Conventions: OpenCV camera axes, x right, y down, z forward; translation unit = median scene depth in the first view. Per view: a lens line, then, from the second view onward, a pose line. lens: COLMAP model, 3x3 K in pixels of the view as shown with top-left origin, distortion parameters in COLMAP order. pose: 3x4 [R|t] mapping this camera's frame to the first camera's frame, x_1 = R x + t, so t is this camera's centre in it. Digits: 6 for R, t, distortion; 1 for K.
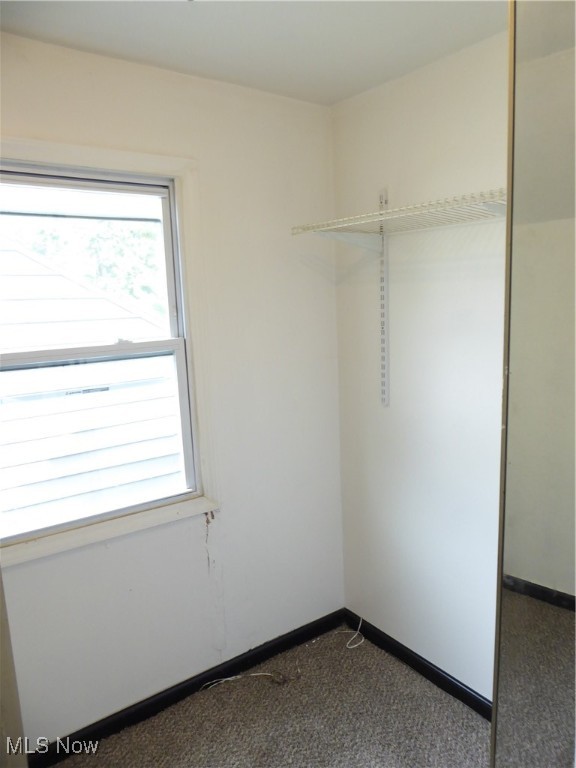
lens RADIAL K [[544.9, 0, 288.1], [0, 544.9, 383.7], [0, 0, 1]] dist [-0.028562, 0.011370]
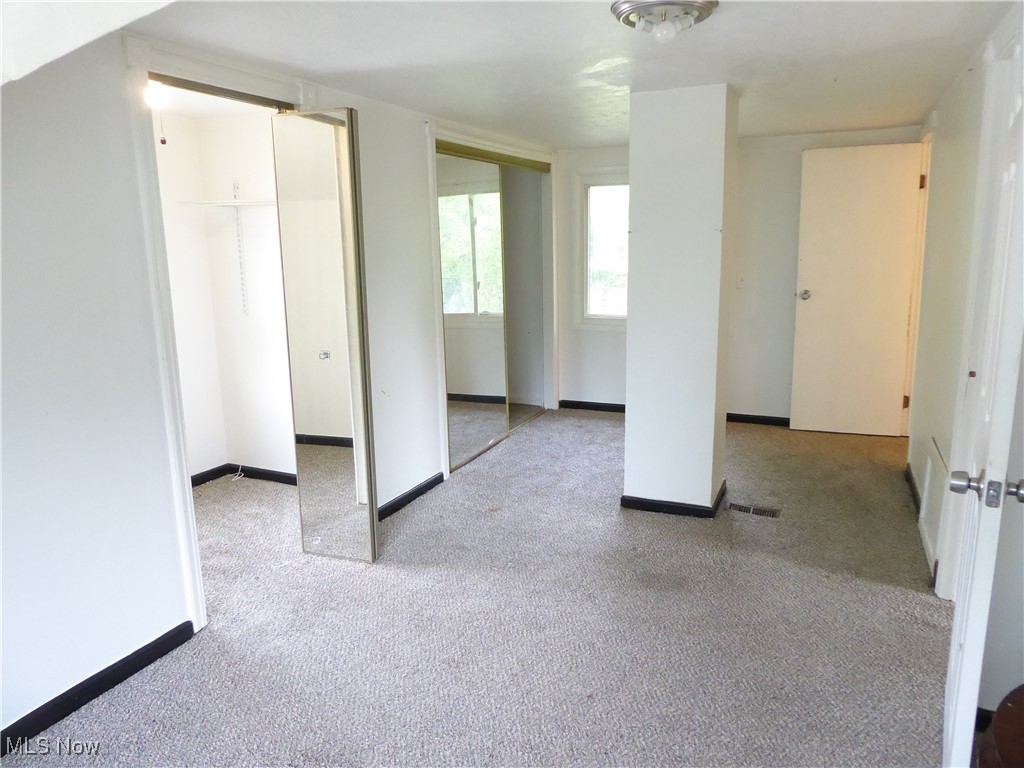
lens RADIAL K [[726.6, 0, 510.2], [0, 726.6, 383.6], [0, 0, 1]] dist [-0.028562, 0.011370]
pose [[0.868007, -0.071137, 0.491430, -0.205448], [0.057572, 0.997428, 0.042695, 0.197195], [-0.493203, -0.008767, 0.869870, -1.223849]]
